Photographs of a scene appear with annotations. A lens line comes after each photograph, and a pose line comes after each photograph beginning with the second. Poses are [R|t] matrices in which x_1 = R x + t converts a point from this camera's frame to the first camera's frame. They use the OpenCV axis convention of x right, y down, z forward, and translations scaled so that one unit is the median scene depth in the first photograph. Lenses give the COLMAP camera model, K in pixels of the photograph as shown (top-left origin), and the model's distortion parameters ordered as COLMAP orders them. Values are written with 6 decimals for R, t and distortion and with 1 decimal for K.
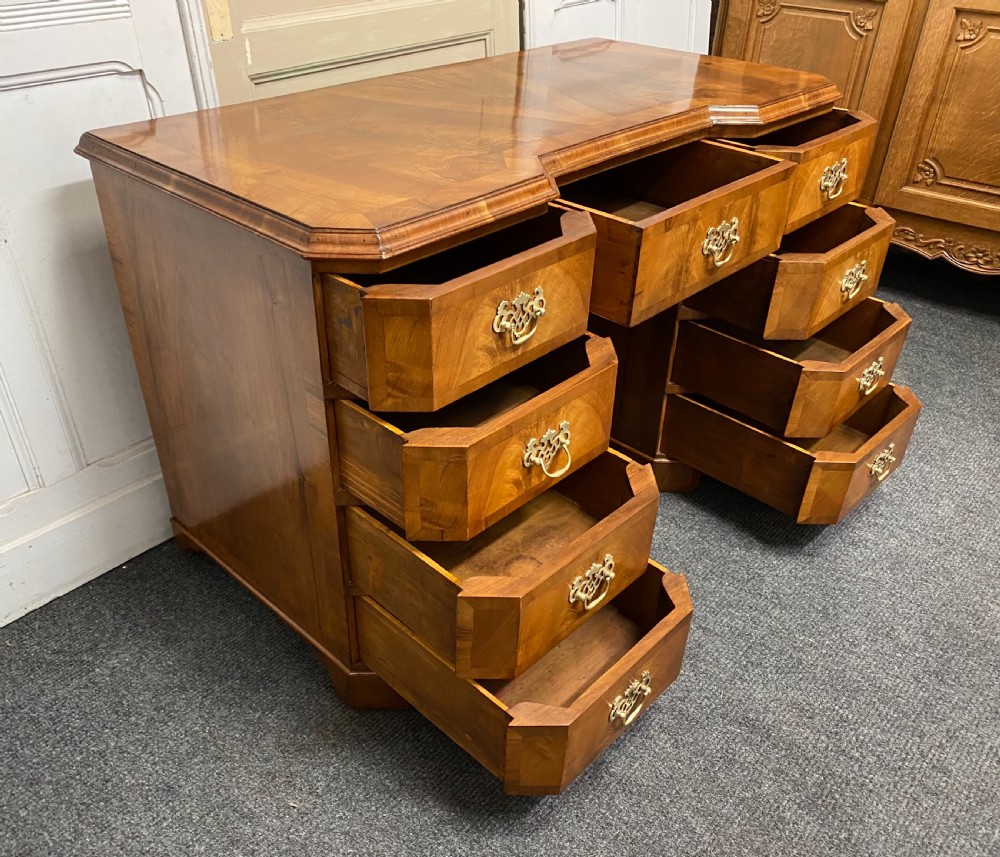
lens RADIAL K [[871.6, 0, 478.7], [0, 871.6, 430.8], [0, 0, 1]] dist [0.025882, -0.010756]
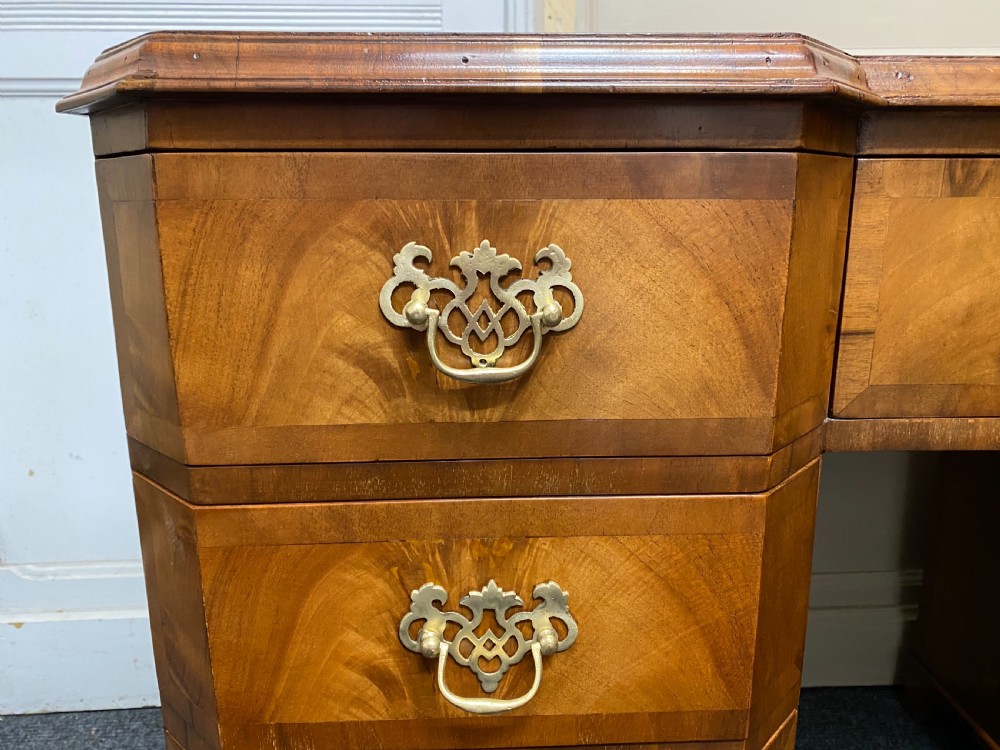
lens RADIAL K [[770.5, 0, 498.5], [0, 770.5, 373.4], [0, 0, 1]] dist [0.025193, -0.023980]
pose [[0.728317, 0.149145, -0.668812, 0.171999], [-0.368439, 0.908170, -0.198697, -0.054633], [0.577760, 0.391131, 0.716386, 0.619354]]
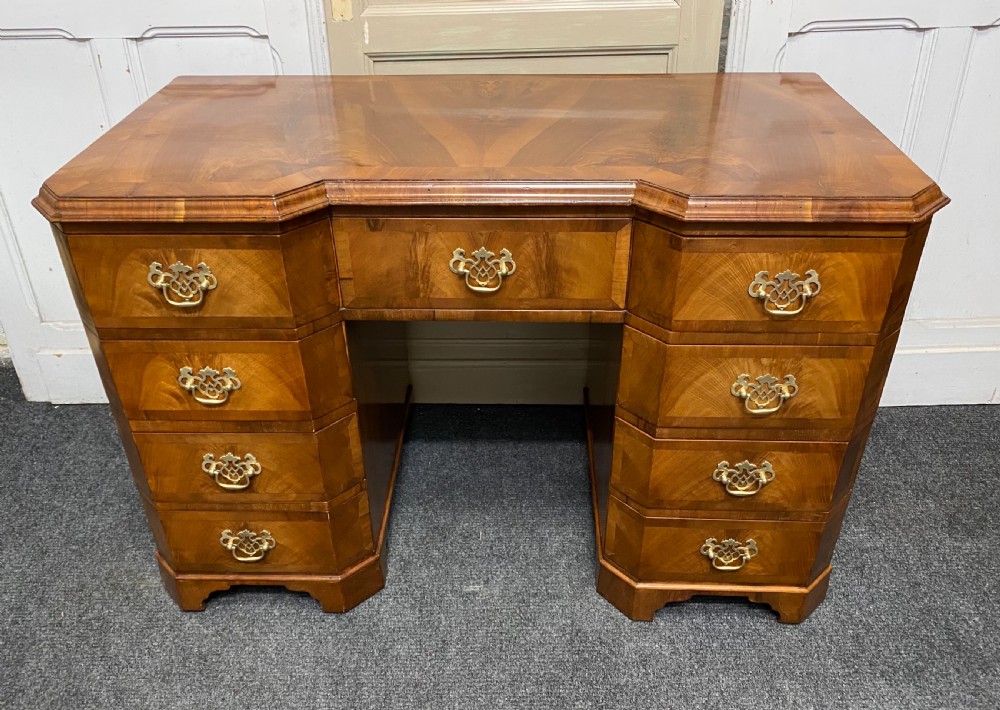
lens RADIAL K [[835.2, 0, 490.6], [0, 835.2, 358.5], [0, 0, 1]] dist [0.014244, -0.005317]
pose [[0.675629, 0.385604, -0.628359, 0.739213], [-0.387173, 0.910899, 0.142691, -0.287971], [0.627393, 0.146877, 0.764725, 0.365417]]
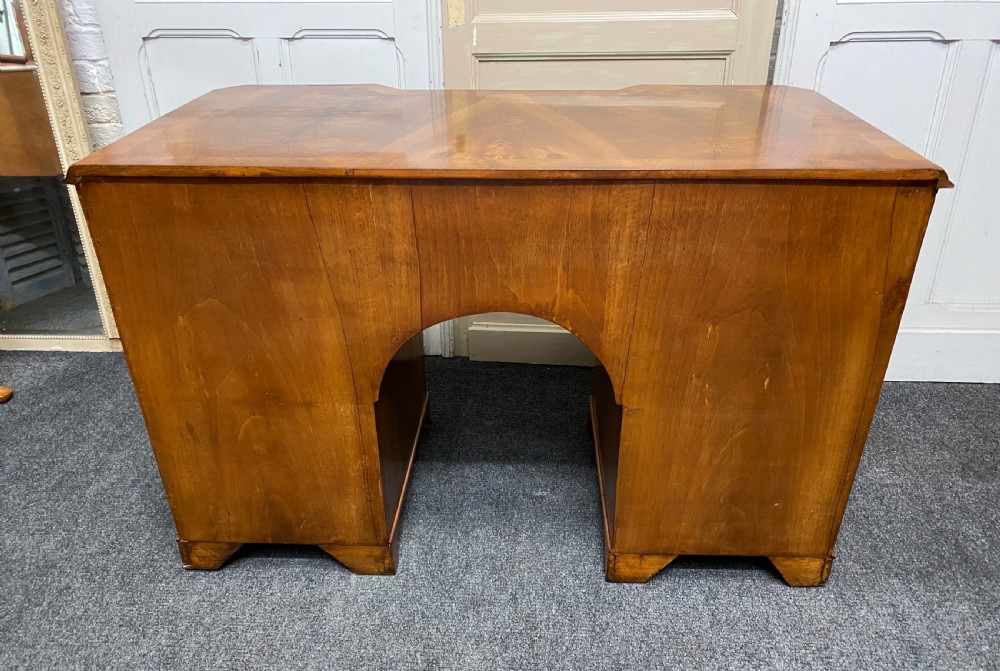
lens RADIAL K [[759.5, 0, 500.6], [0, 759.5, 374.9], [0, 0, 1]] dist [0.028943, -0.022006]
pose [[0.616658, 0.384401, -0.687000, 0.851244], [-0.423259, 0.897706, 0.122378, -0.129914], [0.663766, 0.215314, 0.716279, 0.307864]]
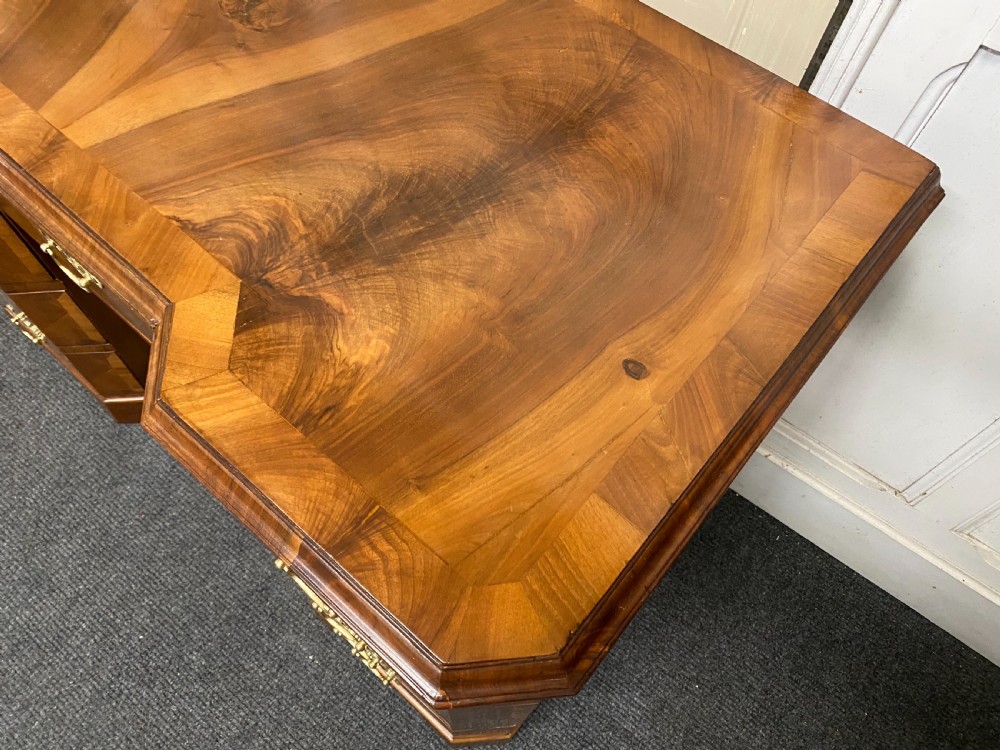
lens RADIAL K [[770.5, 0, 498.6], [0, 770.5, 374.4], [0, 0, 1]] dist [0.025193, -0.023980]
pose [[0.075259, 0.876289, -0.475872, 0.518706], [-0.577952, 0.427226, 0.695306, -0.763879], [0.812593, 0.222703, 0.538605, 0.962281]]
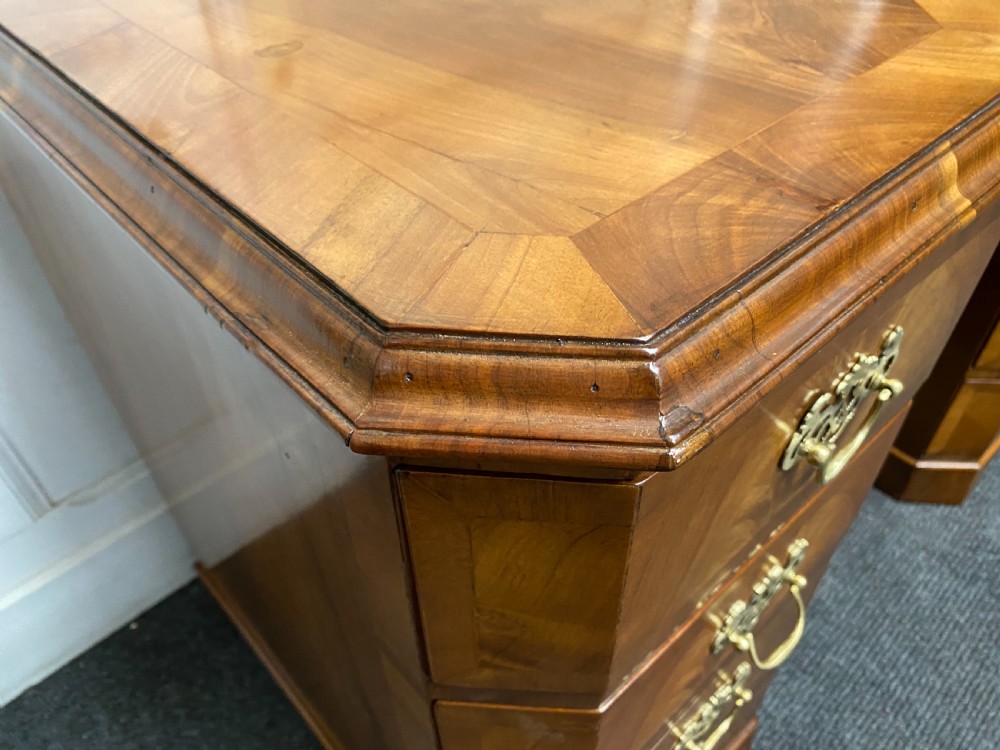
lens RADIAL K [[770.5, 0, 497.8], [0, 770.5, 363.2], [0, 0, 1]] dist [0.025193, -0.023980]
pose [[0.997483, 0.020816, -0.067782, -0.099059], [-0.009216, 0.985888, 0.167154, -0.178250], [0.070305, -0.166109, 0.983598, 0.541802]]
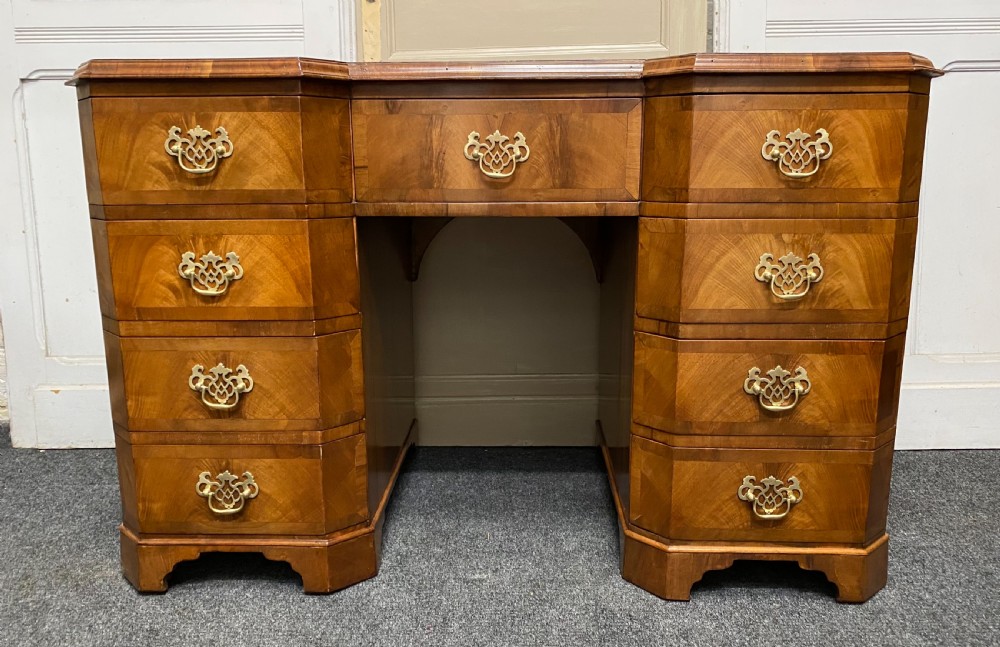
lens RADIAL K [[788.5, 0, 499.7], [0, 788.5, 320.1], [0, 0, 1]] dist [-0.002172, 0.019122]
pose [[0.679344, 0.130340, -0.722152, 0.775869], [-0.394104, 0.894936, -0.209217, 0.073080], [0.619011, 0.426733, 0.659336, 0.534545]]
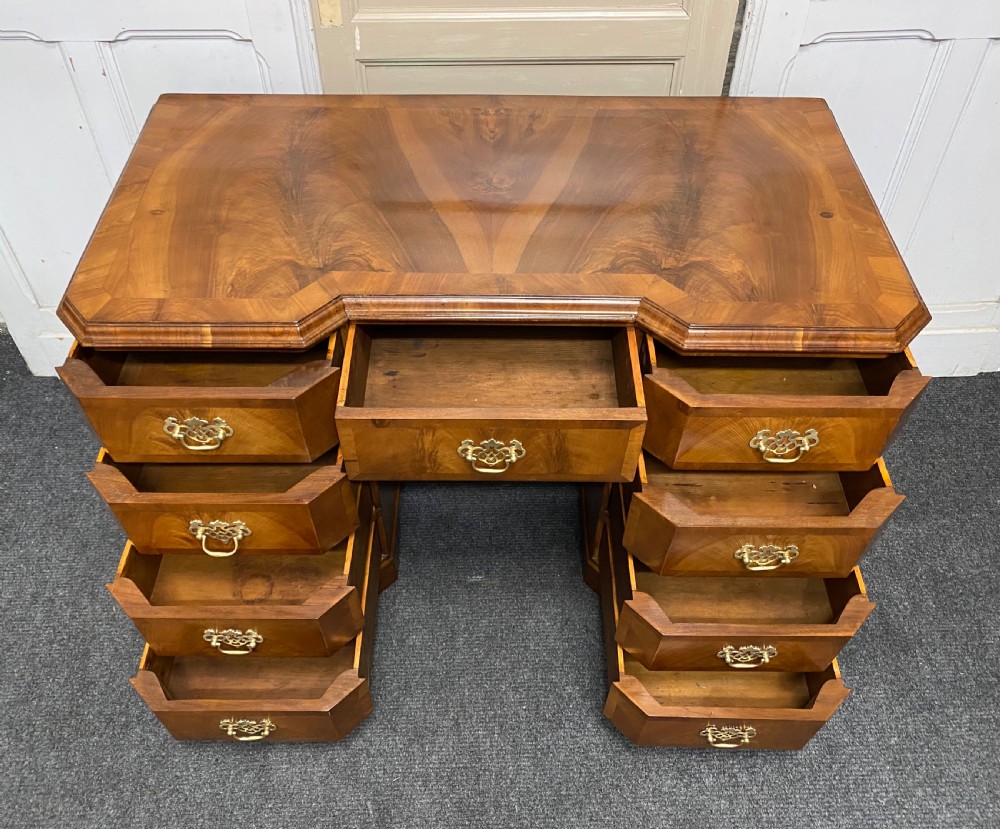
lens RADIAL K [[838.0, 0, 488.5], [0, 838.0, 410.5], [0, 0, 1]] dist [0.033839, -0.032194]
pose [[0.696421, 0.540640, -0.471917, 0.619722], [-0.390849, 0.837262, 0.382400, -0.549381], [0.601859, -0.081863, 0.794395, 0.267432]]
